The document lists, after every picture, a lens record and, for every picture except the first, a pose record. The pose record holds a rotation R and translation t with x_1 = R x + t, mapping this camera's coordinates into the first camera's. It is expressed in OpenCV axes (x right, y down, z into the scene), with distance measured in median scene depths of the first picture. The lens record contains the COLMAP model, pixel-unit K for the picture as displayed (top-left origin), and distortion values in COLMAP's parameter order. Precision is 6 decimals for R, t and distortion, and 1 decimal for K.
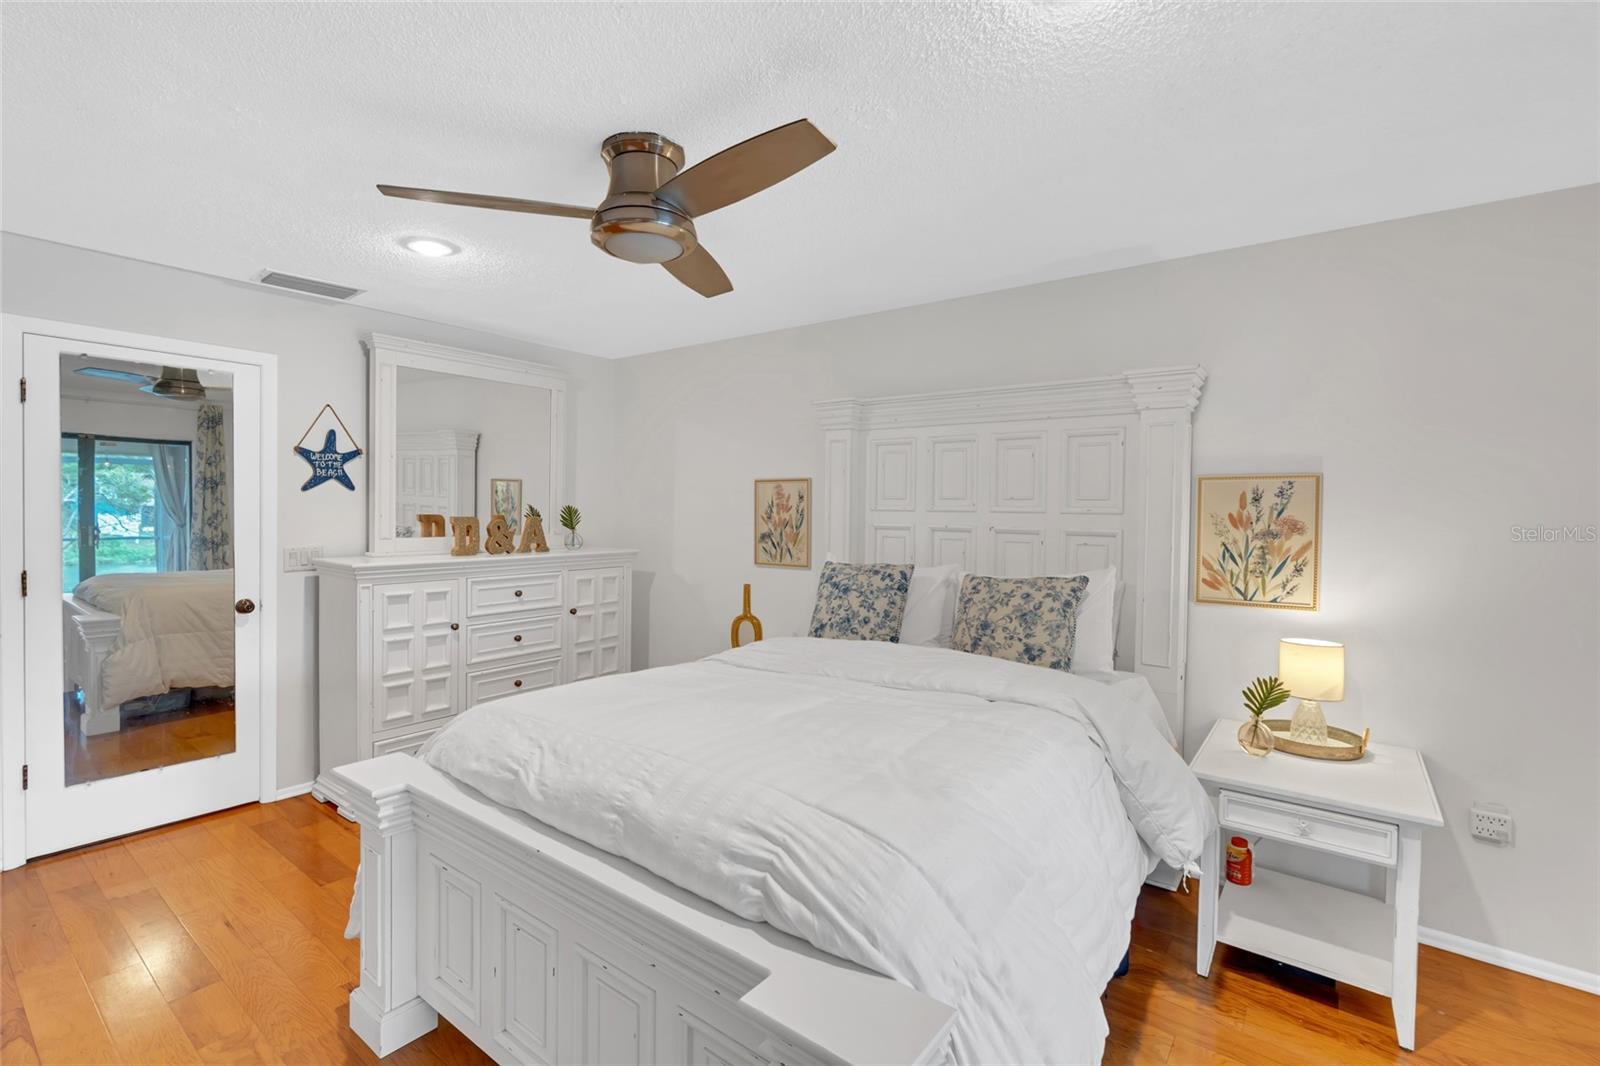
lens RADIAL K [[730.2, 0, 788.0], [0, 730.2, 527.1], [0, 0, 1]] dist [-0.004121, 0.000371]
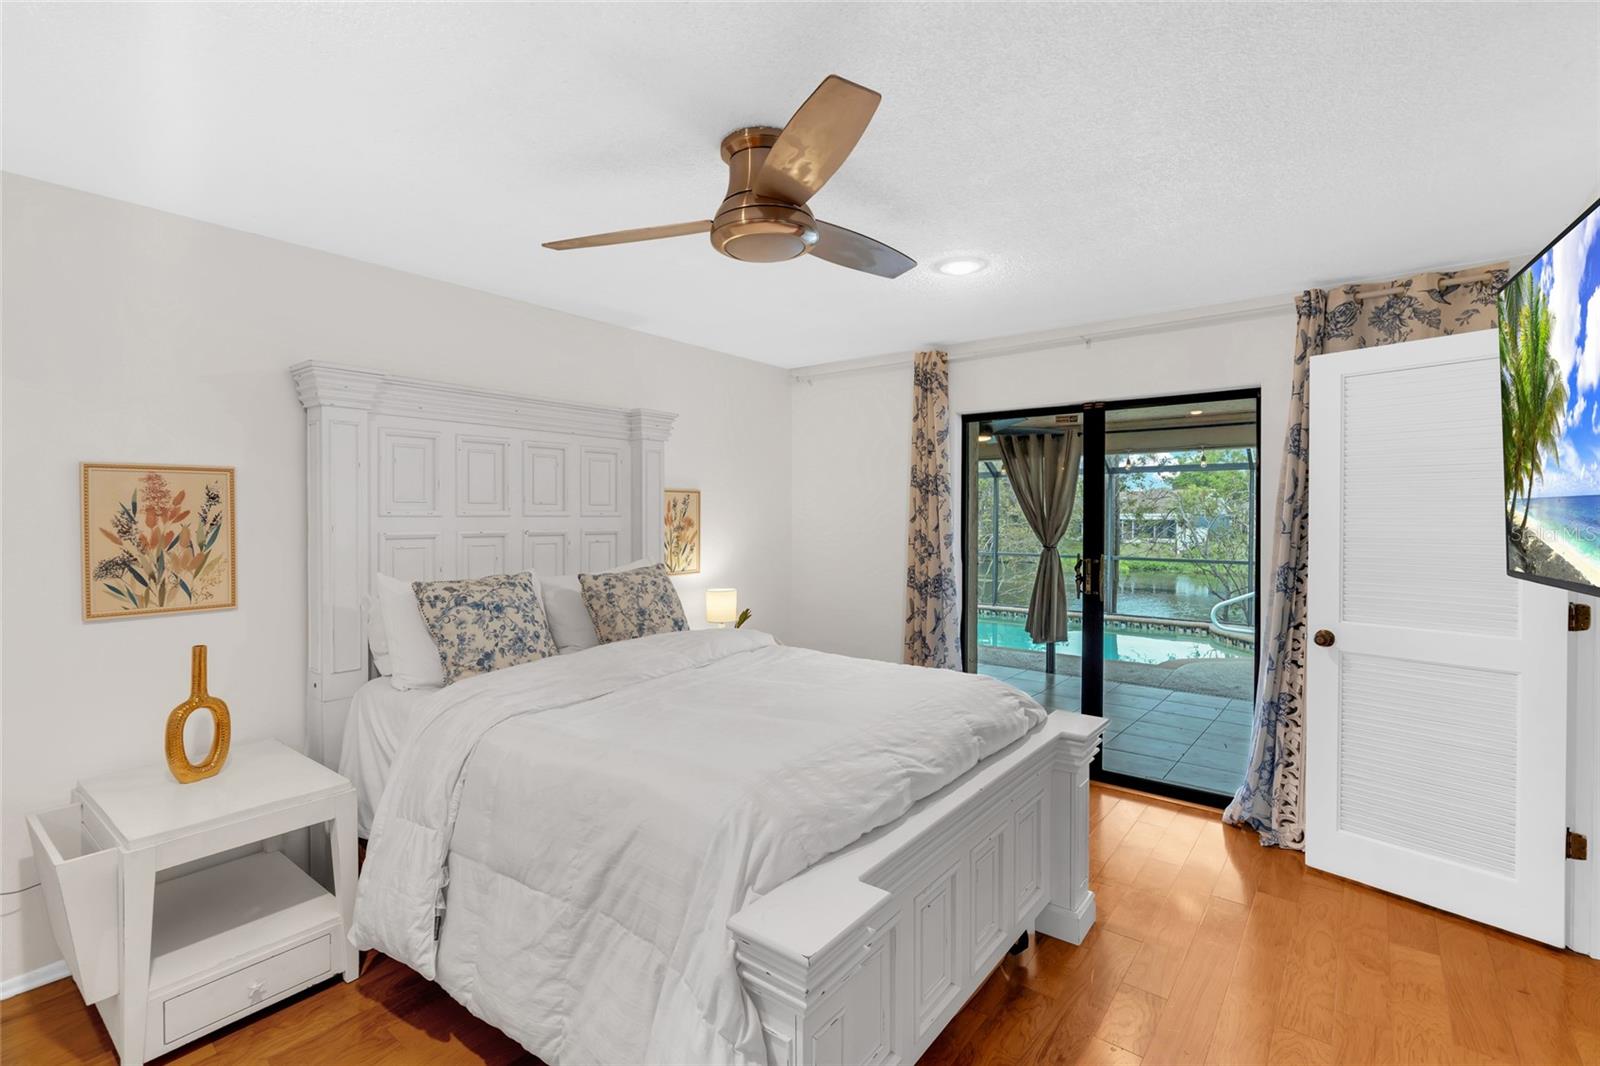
lens RADIAL K [[730.2, 0, 792.8], [0, 730.2, 530.2], [0, 0, 1]] dist [-0.004121, 0.000371]
pose [[0.000691, -0.031604, 0.999500, -0.634445], [0.025863, 0.999167, 0.031576, -0.020050], [-0.999665, 0.025829, 0.001507, 0.524789]]
